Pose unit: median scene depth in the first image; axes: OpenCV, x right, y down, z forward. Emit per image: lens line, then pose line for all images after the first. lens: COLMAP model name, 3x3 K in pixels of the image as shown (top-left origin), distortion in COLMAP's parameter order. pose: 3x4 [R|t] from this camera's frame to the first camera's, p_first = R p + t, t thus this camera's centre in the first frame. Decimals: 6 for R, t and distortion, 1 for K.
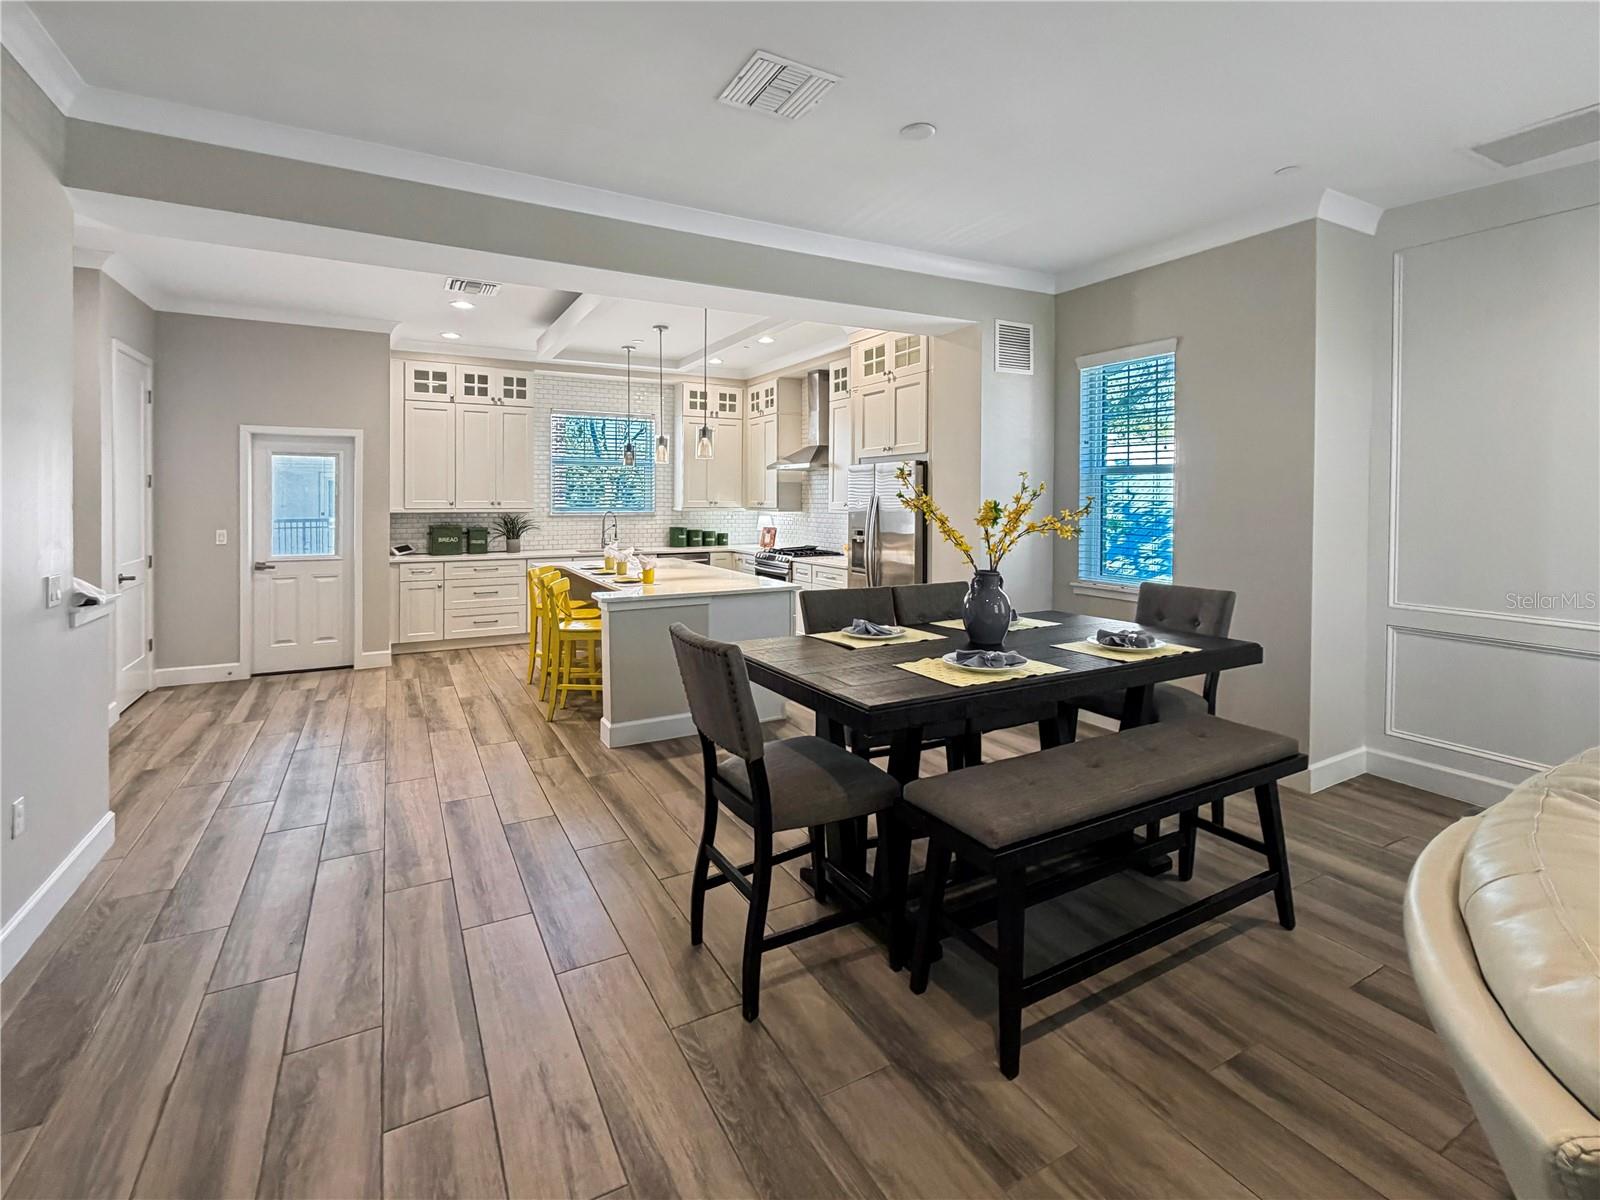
lens RADIAL K [[726.8, 0, 758.3], [0, 726.8, 499.6], [0, 0, 1]] dist [0.000987, -0.001115]
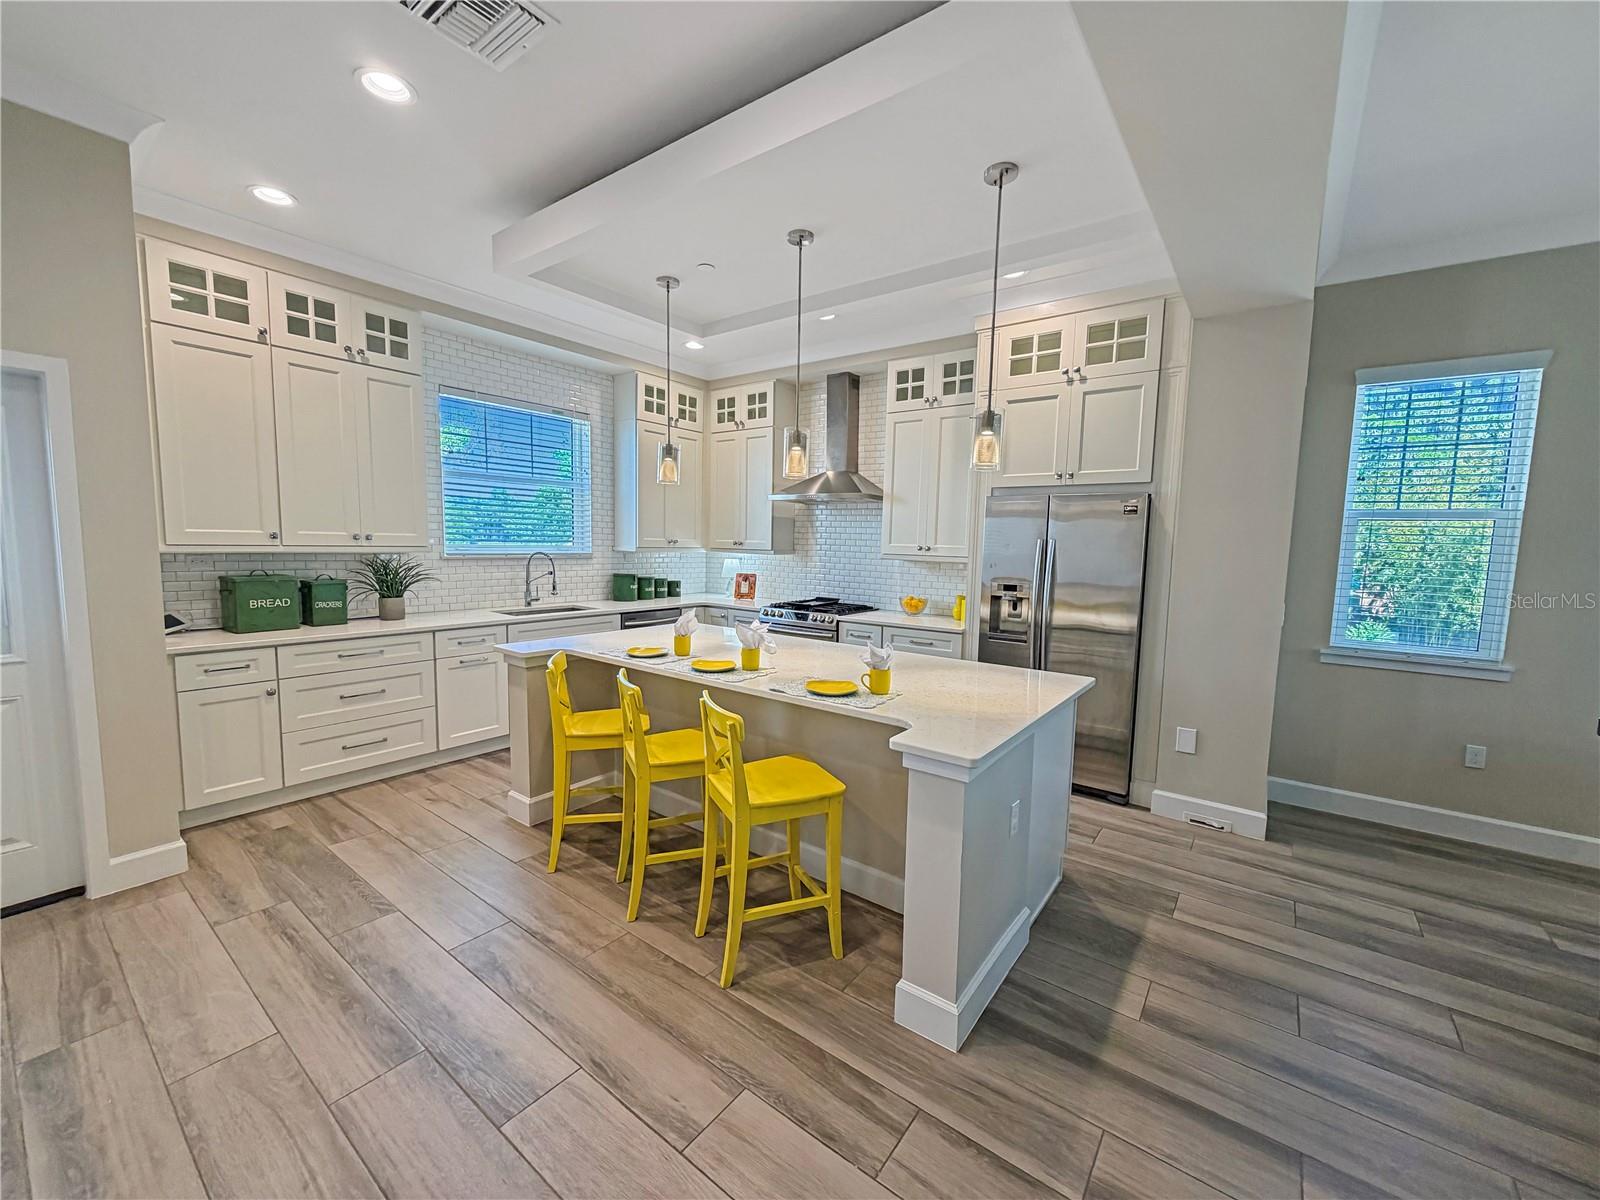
lens RADIAL K [[628.9, 0, 768.5], [0, 628.9, 599.9], [0, 0, 1]] dist [0.001558, -0.001932]
pose [[0.902296, -0.022718, 0.430517, -0.339321], [-0.019771, 0.995379, 0.093964, 0.002304], [-0.430663, -0.093295, 0.897678, 0.484160]]
